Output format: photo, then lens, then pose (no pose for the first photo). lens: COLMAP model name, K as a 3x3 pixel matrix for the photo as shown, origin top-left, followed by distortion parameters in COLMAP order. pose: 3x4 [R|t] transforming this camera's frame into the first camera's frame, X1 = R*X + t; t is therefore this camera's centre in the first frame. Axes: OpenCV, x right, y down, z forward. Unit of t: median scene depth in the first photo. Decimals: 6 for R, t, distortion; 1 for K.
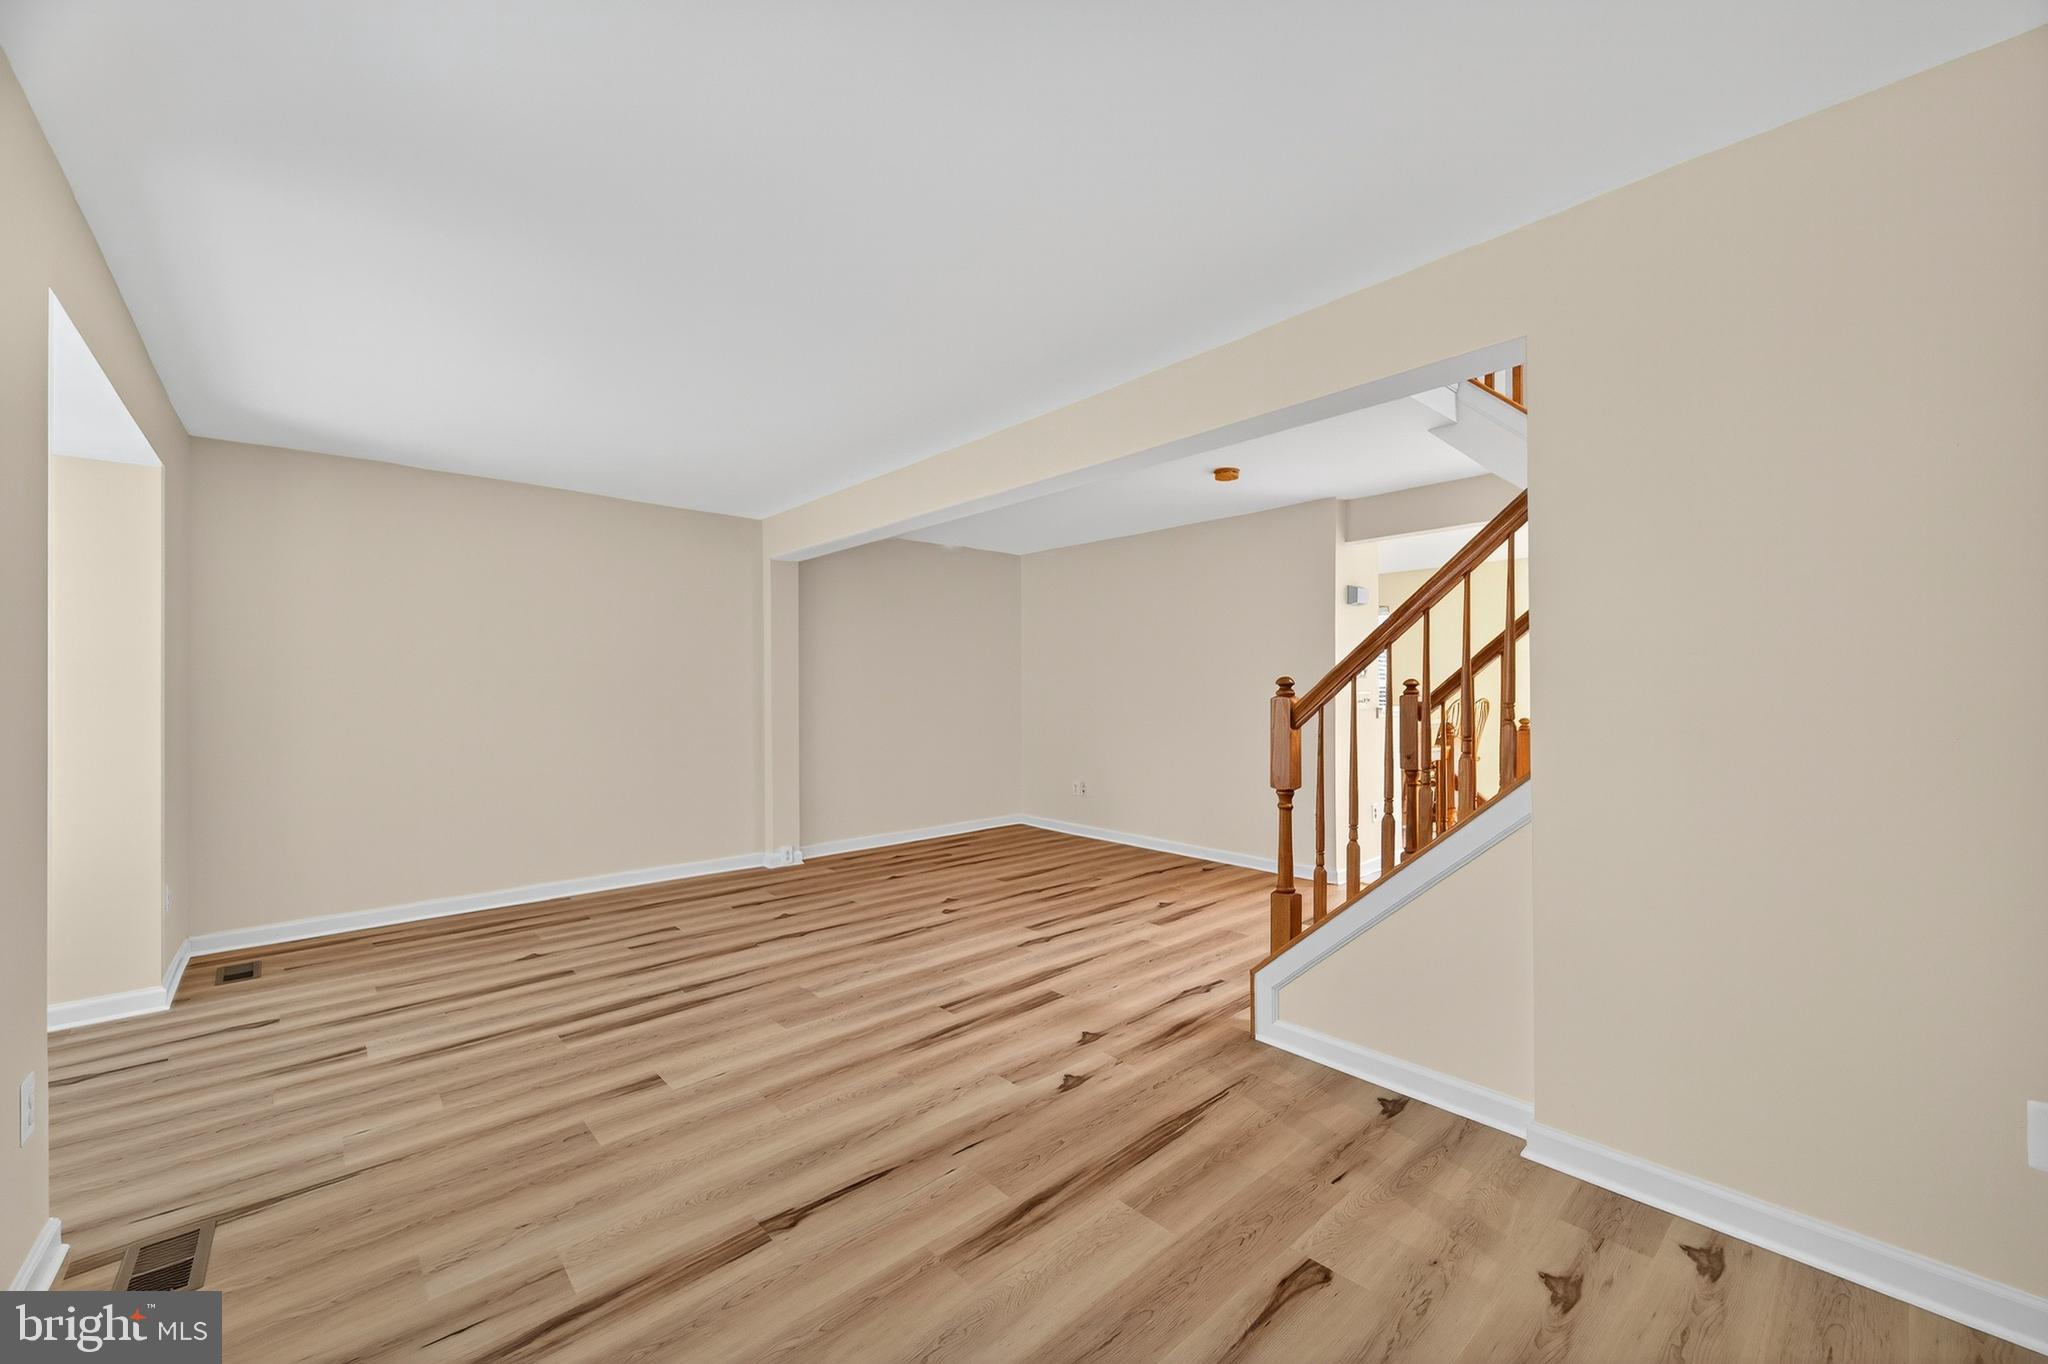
lens RADIAL K [[801.4, 0, 1034.5], [0, 801.4, 680.7], [0, 0, 1]] dist [0.002856, 0.000145]
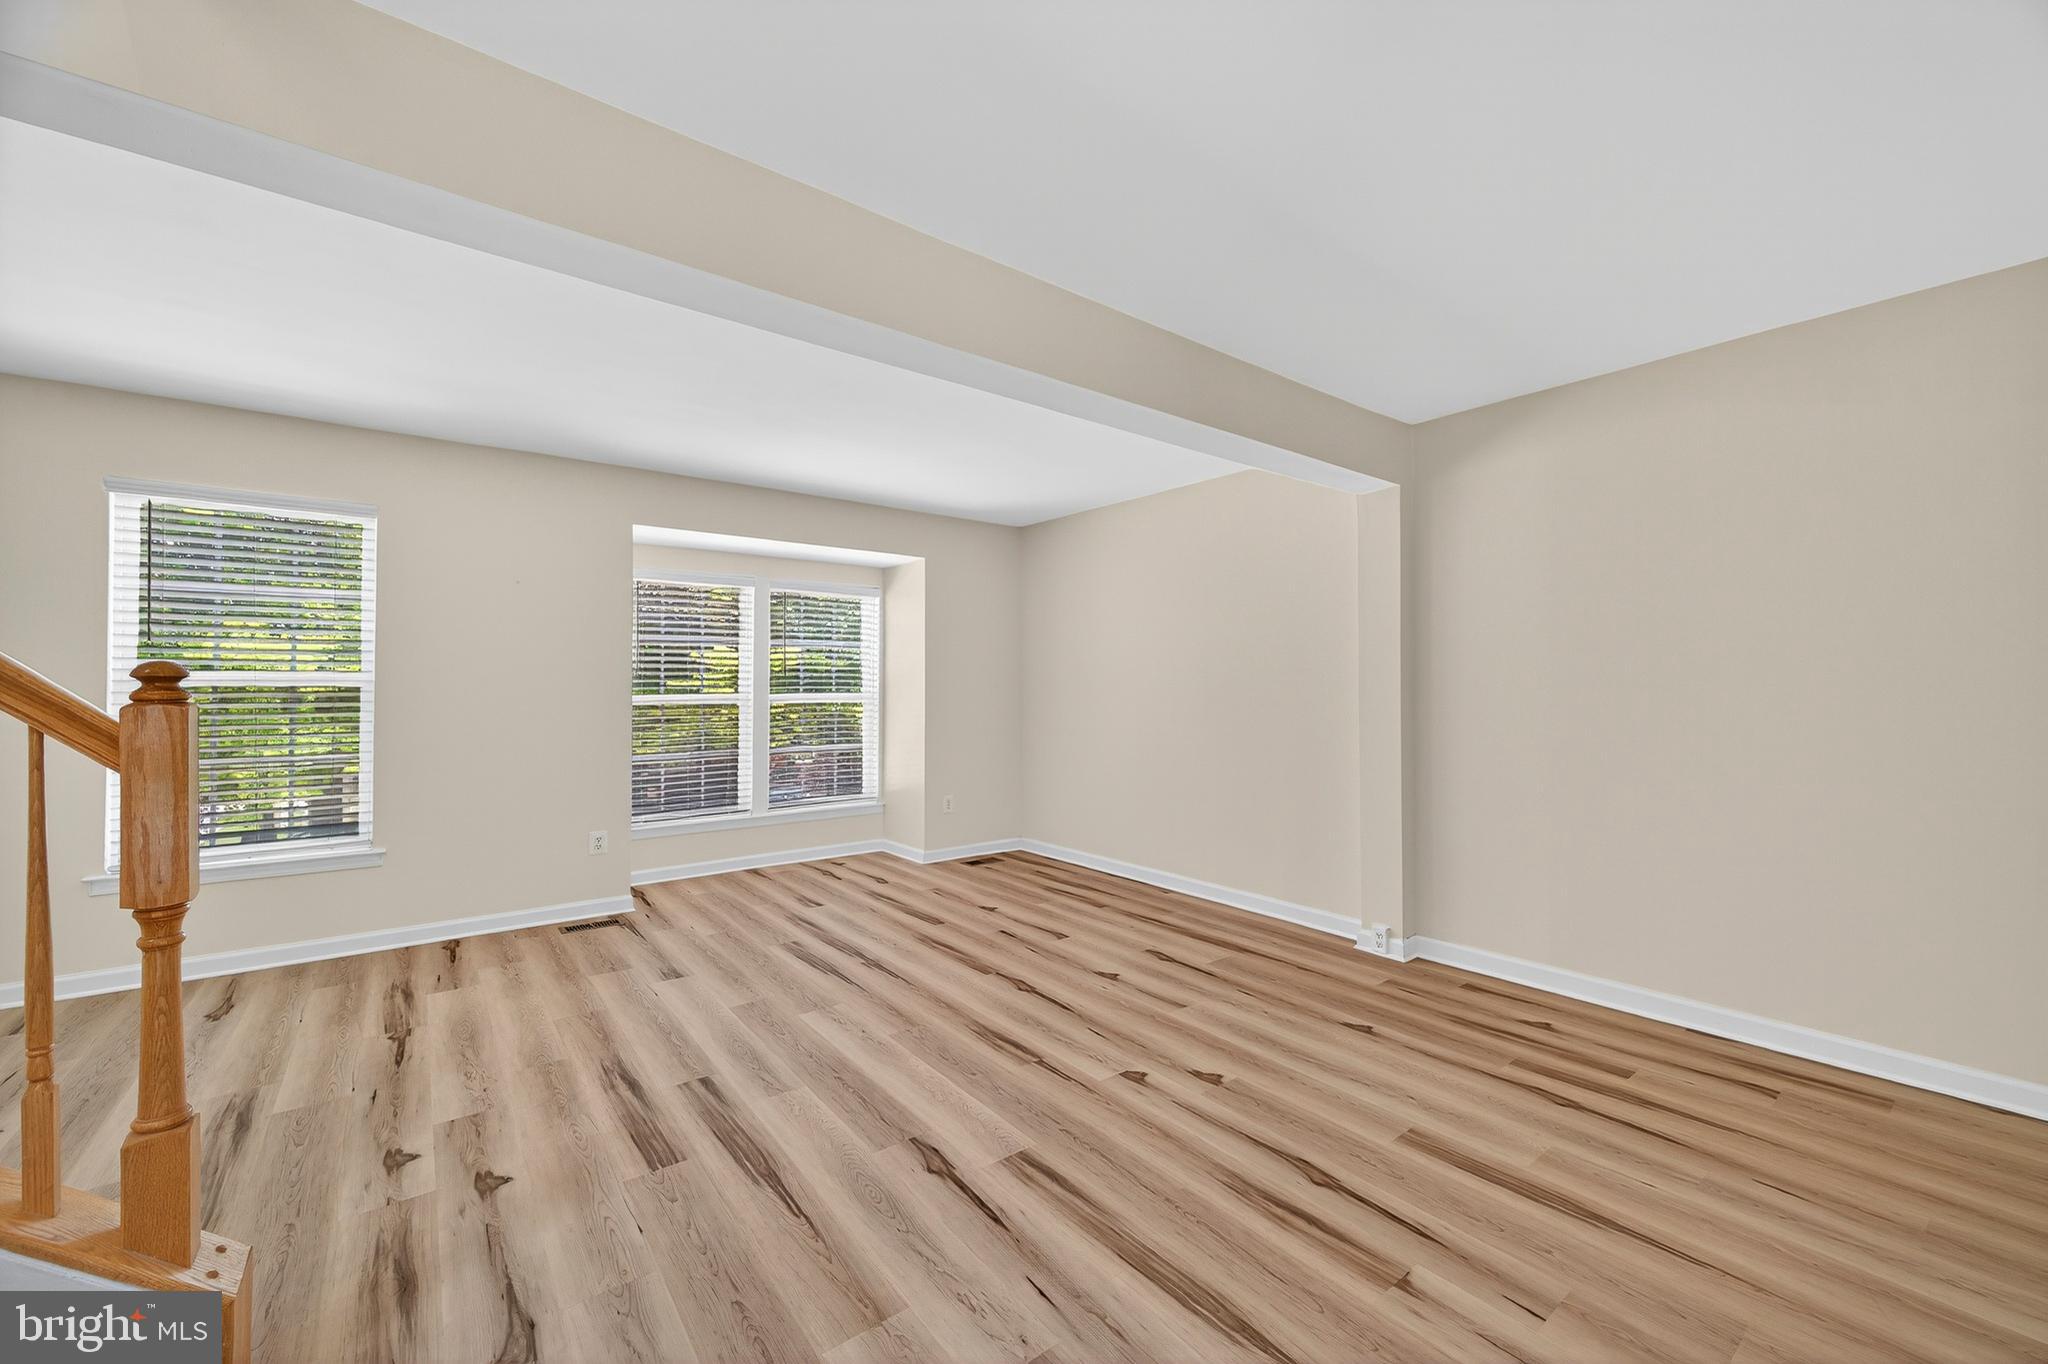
lens RADIAL K [[801.4, 0, 1033.0], [0, 801.4, 682.2], [0, 0, 1]] dist [0.002856, 0.000145]
pose [[-0.075708, 0.001531, -0.997129, 0.633366], [0.008605, 0.999963, 0.000882, 0.007390], [0.997093, -0.008513, -0.075719, 1.318689]]
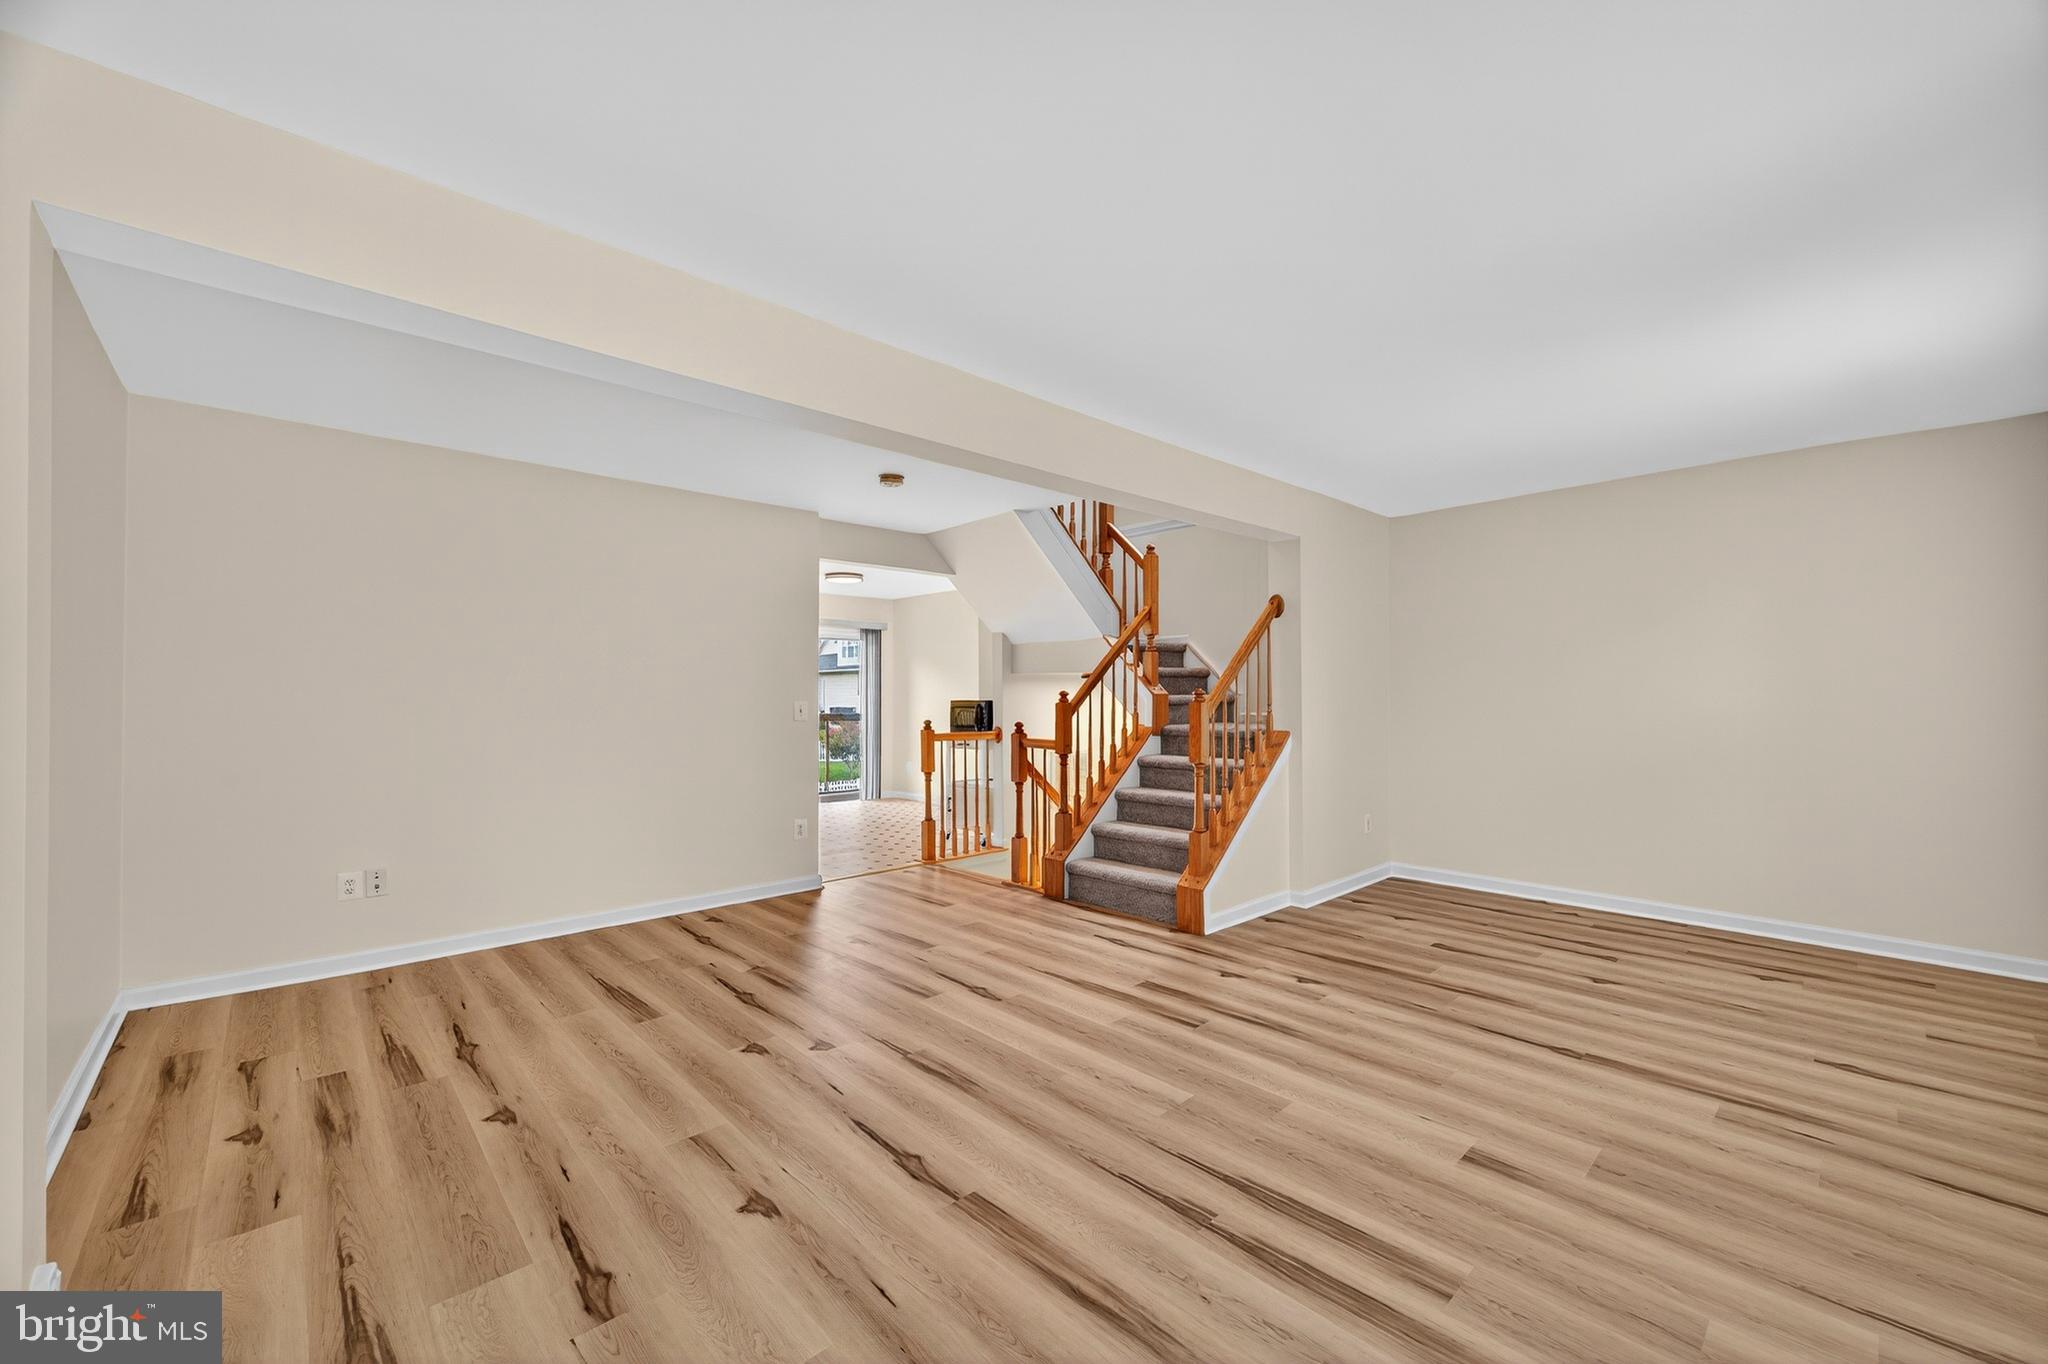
lens RADIAL K [[801.4, 0, 1029.9], [0, 801.4, 685.1], [0, 0, 1]] dist [0.002856, 0.000145]
pose [[-0.011703, 0.019903, 0.999733, -1.021087], [-0.003998, 0.999793, -0.019951, 0.016686], [-0.999924, -0.004231, -0.011621, 1.142548]]
